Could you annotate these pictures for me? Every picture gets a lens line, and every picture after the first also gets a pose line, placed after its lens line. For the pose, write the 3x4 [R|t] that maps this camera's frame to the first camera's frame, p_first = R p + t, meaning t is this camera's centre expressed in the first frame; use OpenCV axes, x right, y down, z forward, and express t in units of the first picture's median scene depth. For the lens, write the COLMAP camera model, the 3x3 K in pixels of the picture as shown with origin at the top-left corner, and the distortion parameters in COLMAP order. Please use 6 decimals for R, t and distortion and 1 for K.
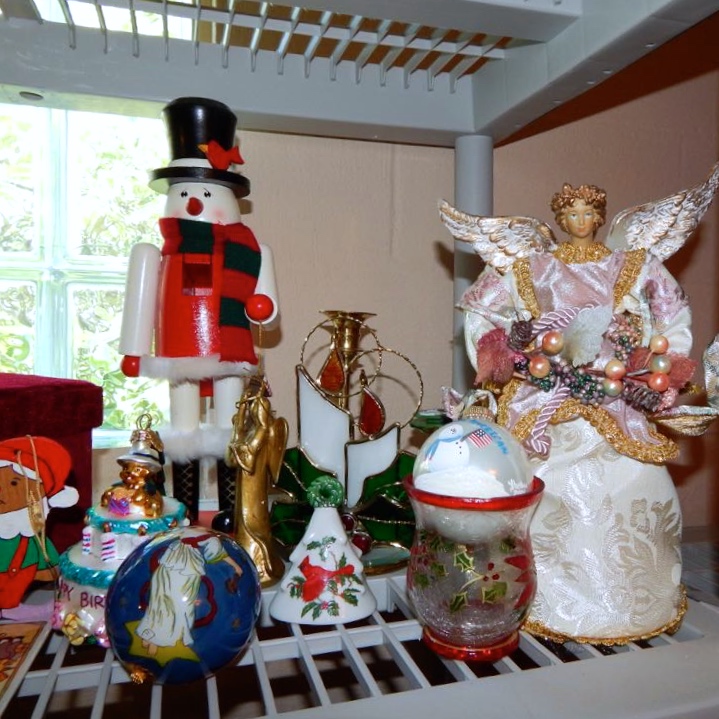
lens RADIAL K [[664.5, 0, 407.1], [0, 664.5, 362.7], [0, 0, 1]] dist [0.021901, 0.000000]
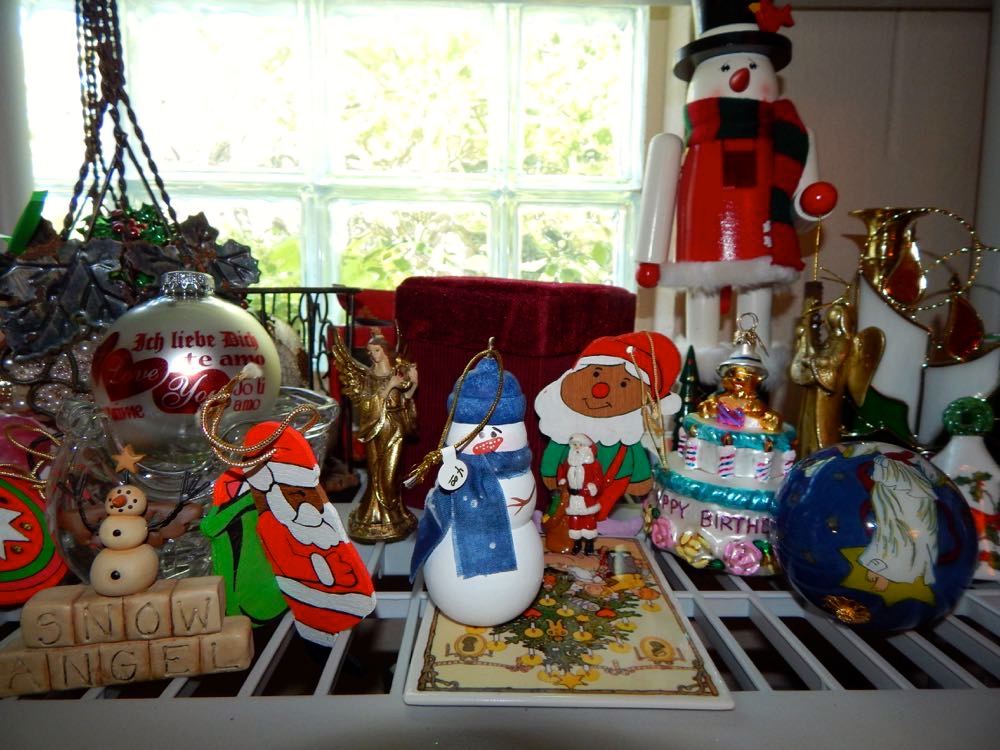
lens RADIAL K [[658.8, 0, 506.9], [0, 658.8, 377.4], [0, 0, 1]] dist [0.018416, -0.008998]
pose [[0.962030, 0.029141, -0.271384, -0.475078], [-0.006845, 0.996548, 0.082740, 0.094973], [0.272858, -0.077741, 0.958908, 0.110426]]
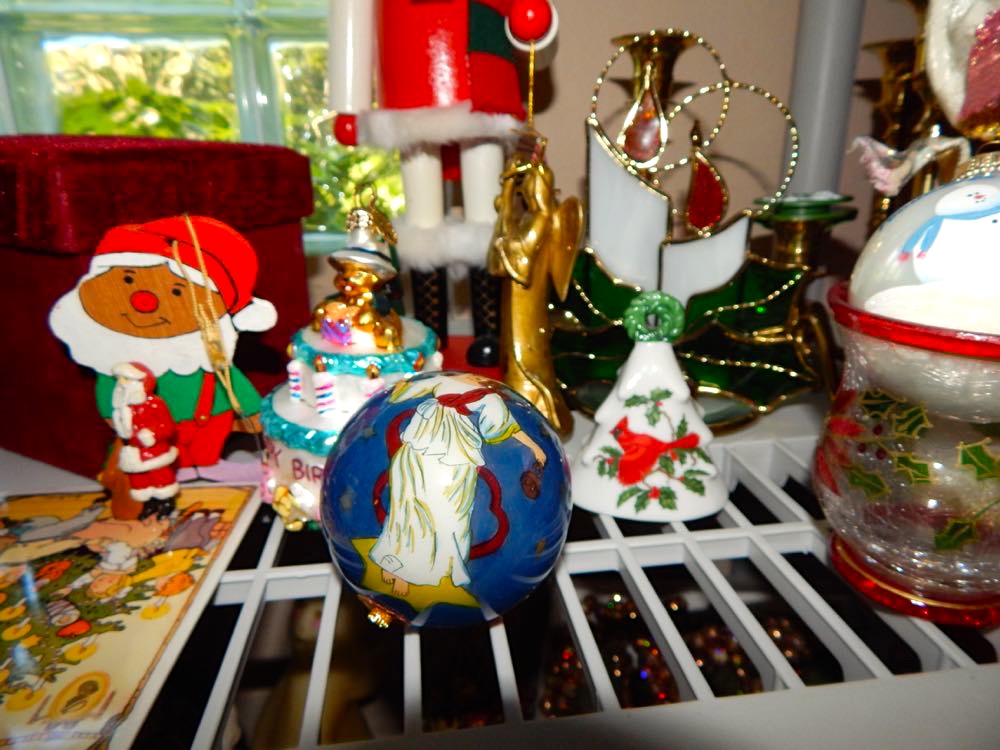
lens RADIAL K [[658.8, 0, 503.8], [0, 658.8, 370.1], [0, 0, 1]] dist [0.018416, -0.008998]
pose [[0.981953, 0.037290, -0.185414, -0.156745], [0.015198, 0.961641, 0.273891, 0.080607], [0.188515, -0.271766, 0.943719, 0.426964]]
